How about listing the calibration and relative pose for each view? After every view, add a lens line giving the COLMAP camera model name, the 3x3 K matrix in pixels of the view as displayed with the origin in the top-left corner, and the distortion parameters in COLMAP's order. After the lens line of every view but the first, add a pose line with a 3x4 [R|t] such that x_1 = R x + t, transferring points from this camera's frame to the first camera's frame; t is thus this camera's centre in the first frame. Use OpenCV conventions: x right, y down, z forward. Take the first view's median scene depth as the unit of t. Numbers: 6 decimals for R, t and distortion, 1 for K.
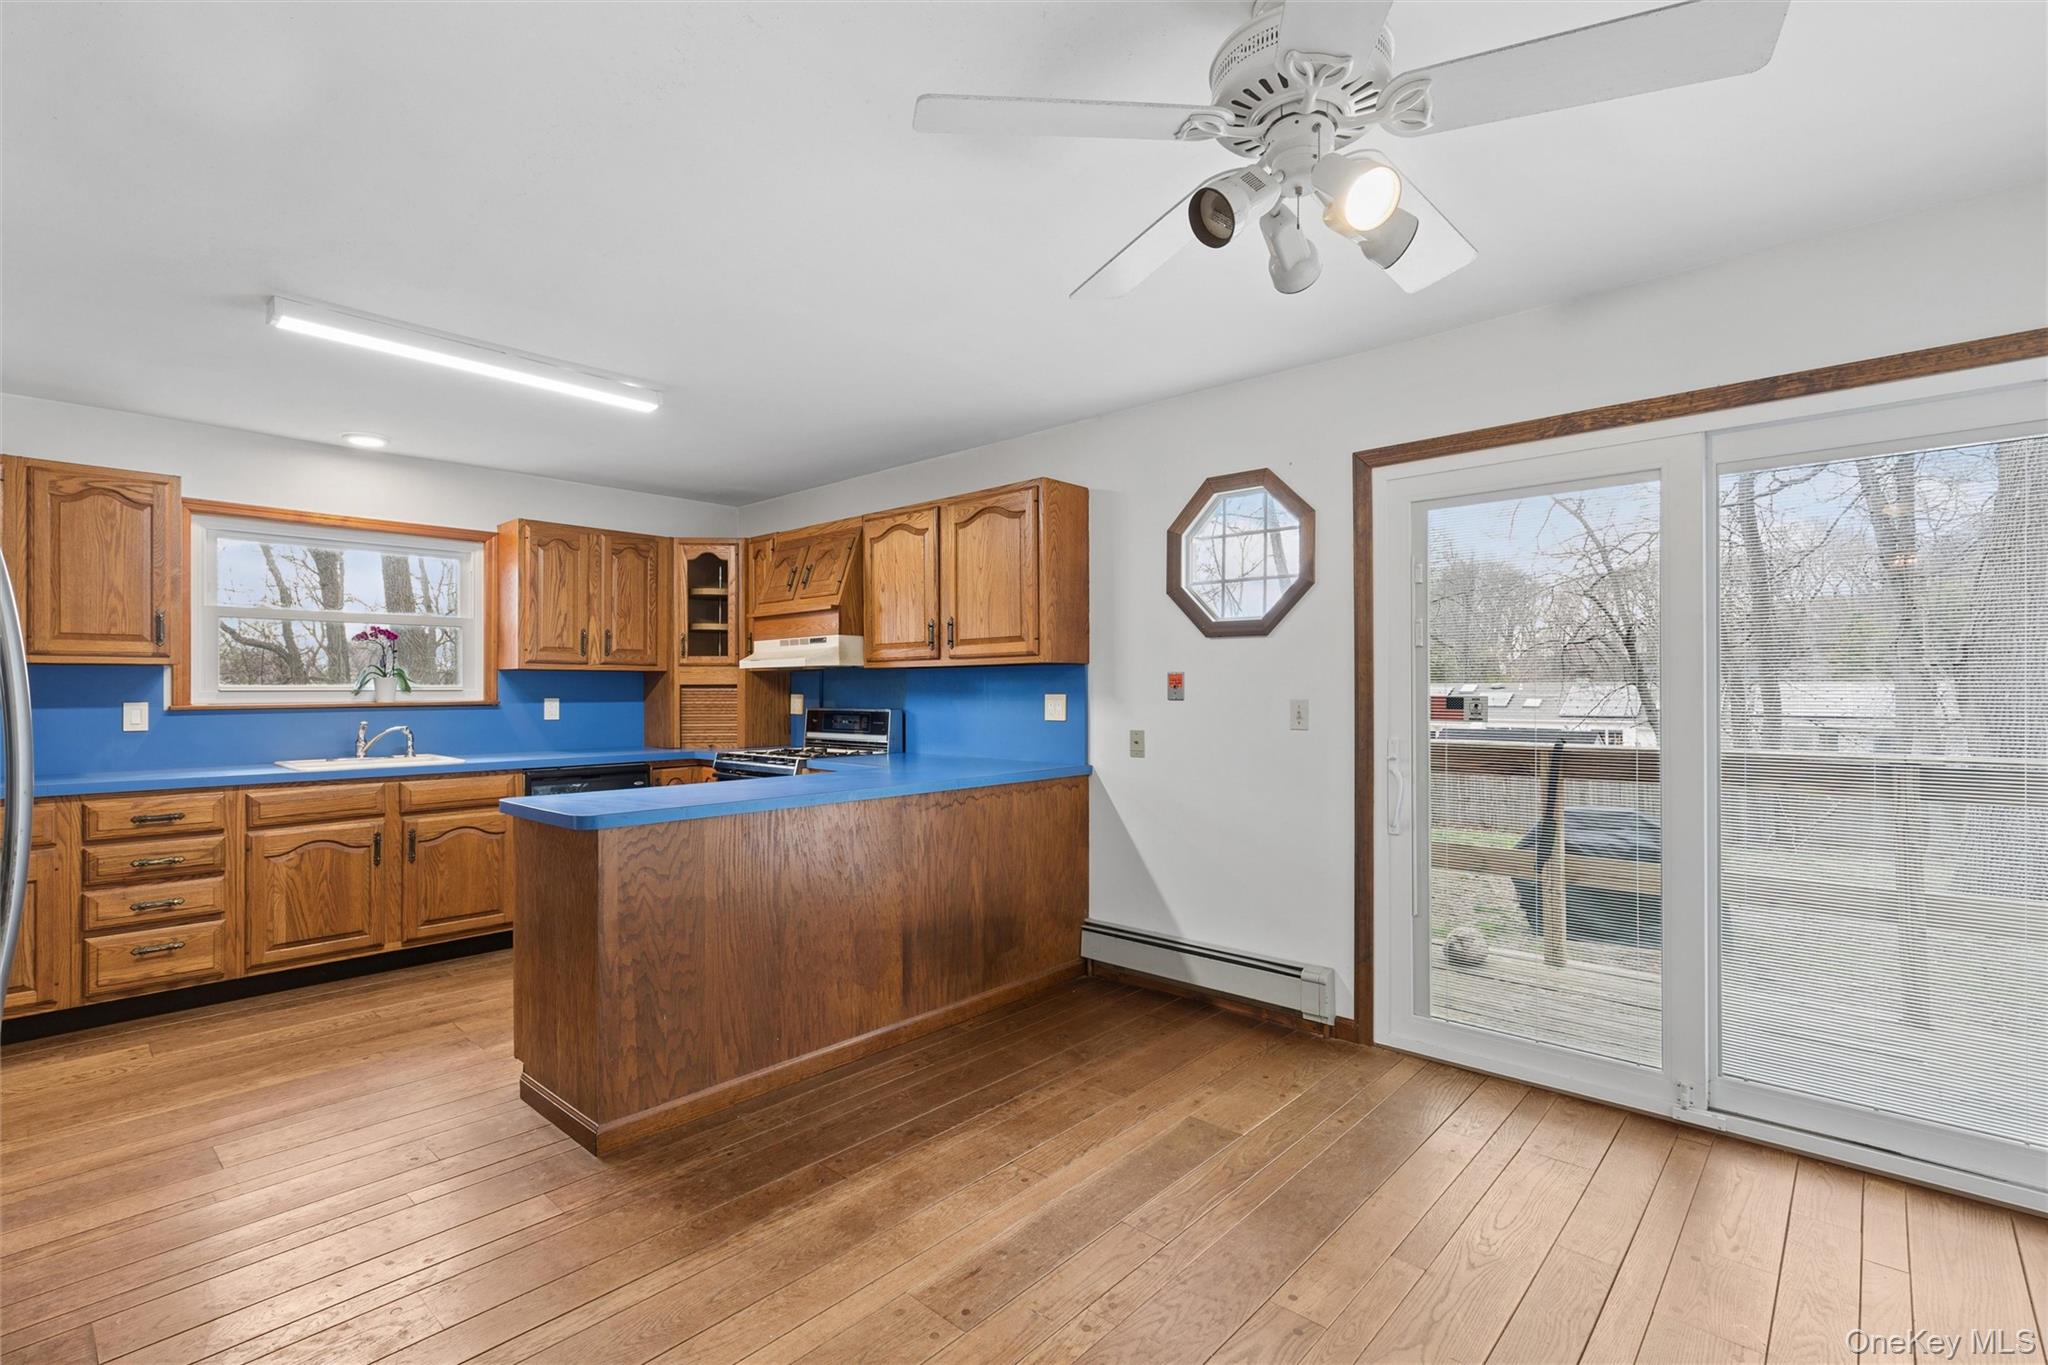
lens RADIAL K [[935.5, 0, 1024.0], [0, 935.5, 682.5], [0, 0, 1]] dist [0.005154, 0.000903]
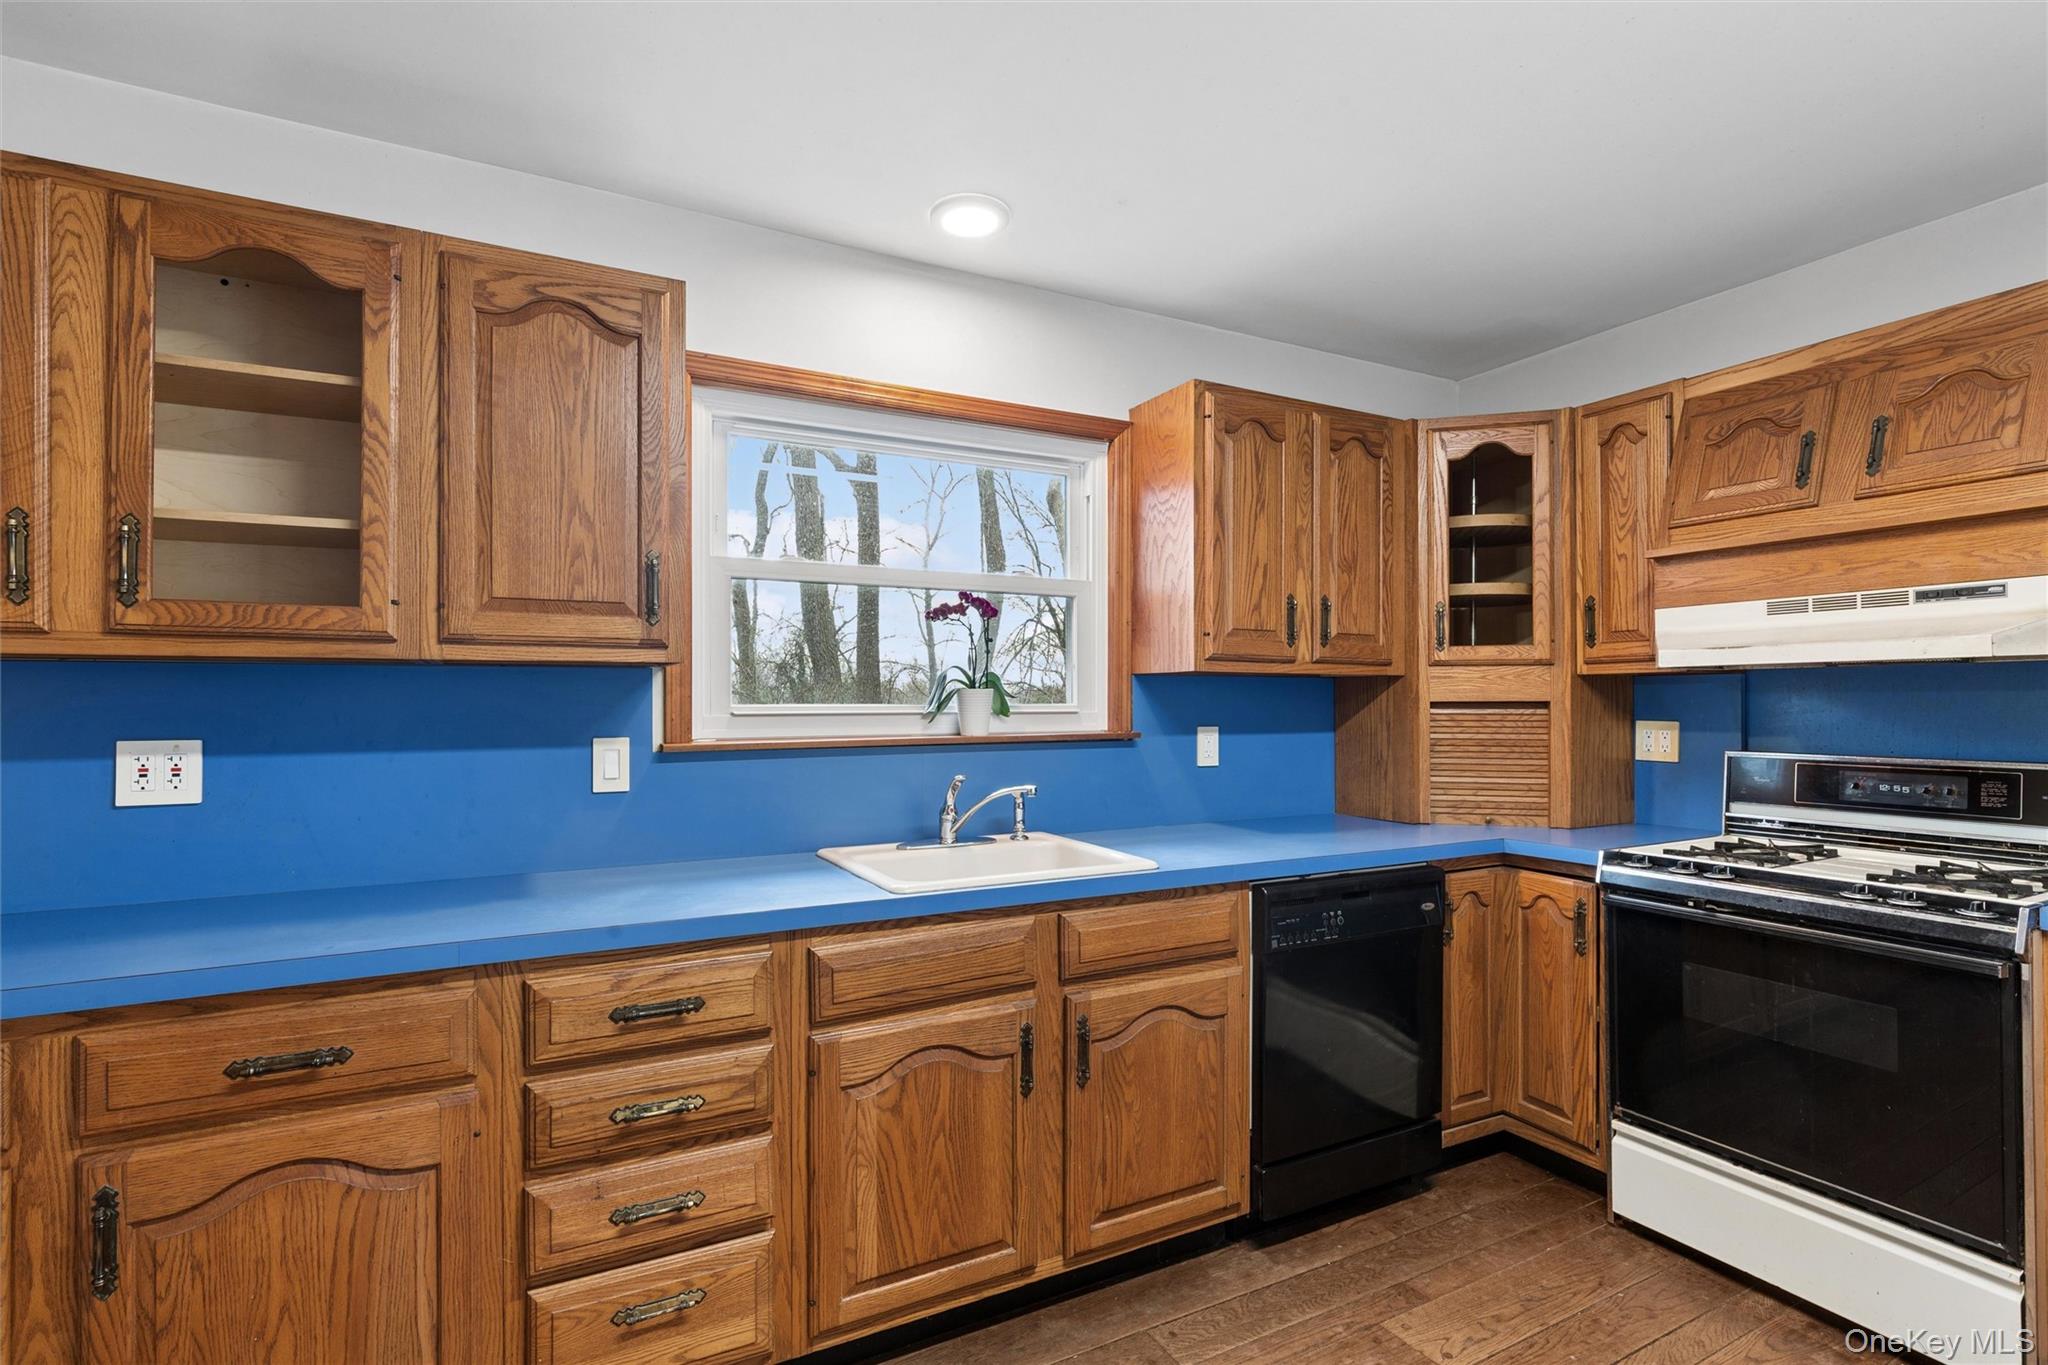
lens RADIAL K [[971.0, 0, 1021.3], [0, 971.0, 692.8], [0, 0, 1]] dist [-0.001831, -0.000072]
pose [[0.942513, -0.001044, -0.334169, -0.555643], [0.000846, 0.999999, -0.000736, -0.003106], [0.334169, 0.000411, 0.942513, 0.574113]]
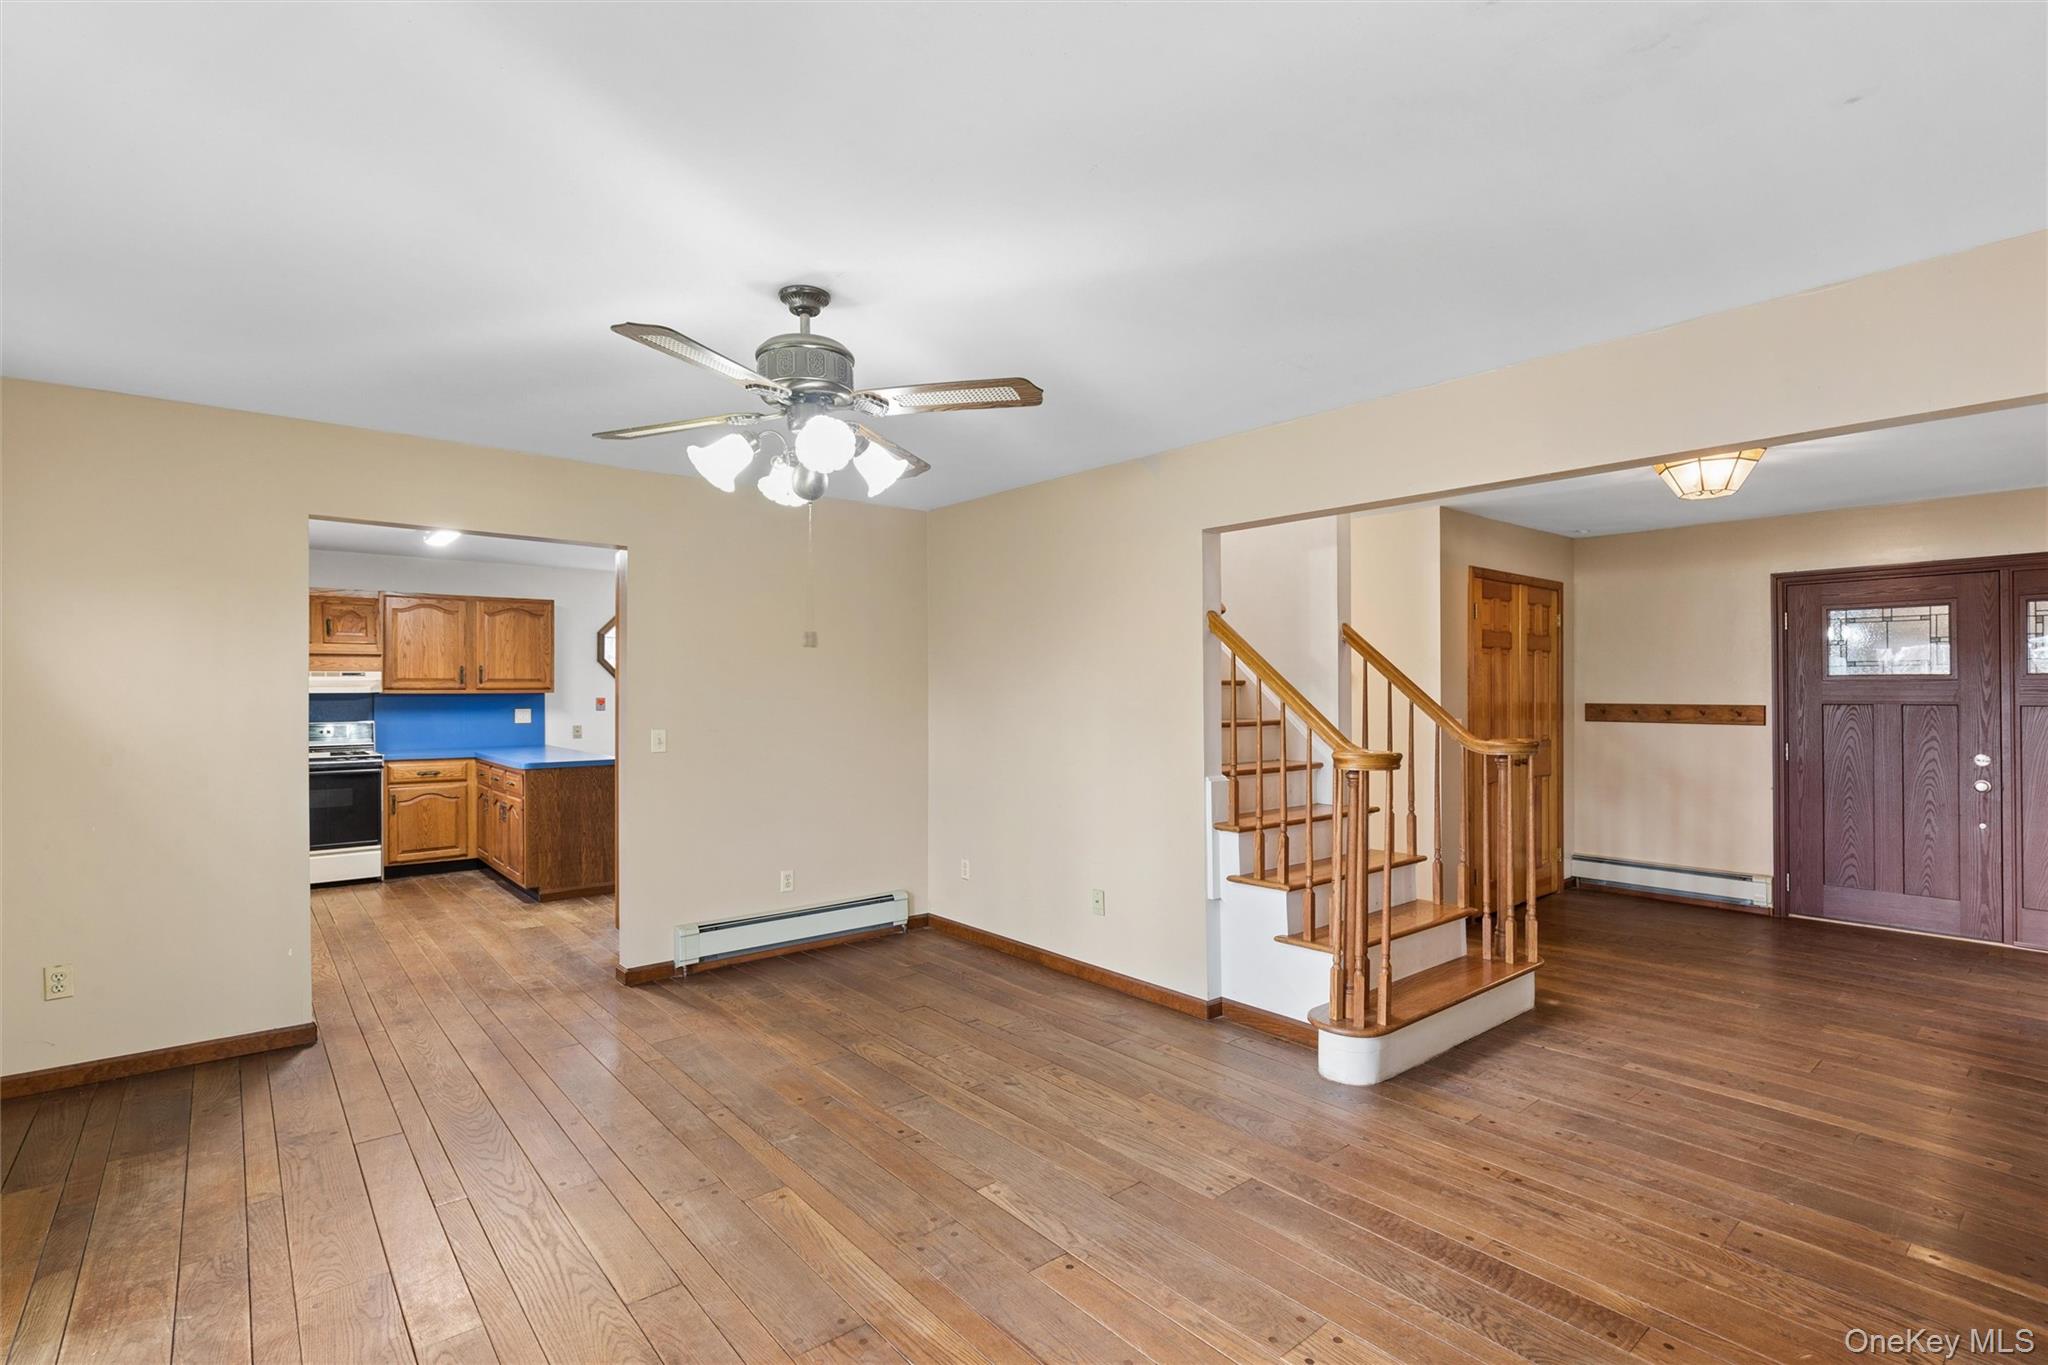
lens RADIAL K [[961.0, 0, 1027.6], [0, 961.0, 687.7], [0, 0, 1]] dist [-0.000115, -0.000115]
pose [[0.135386, 0.007112, 0.990767, -1.870257], [-0.003902, 0.999970, -0.006644, -0.022563], [-0.990785, -0.002967, 0.135410, -0.279398]]
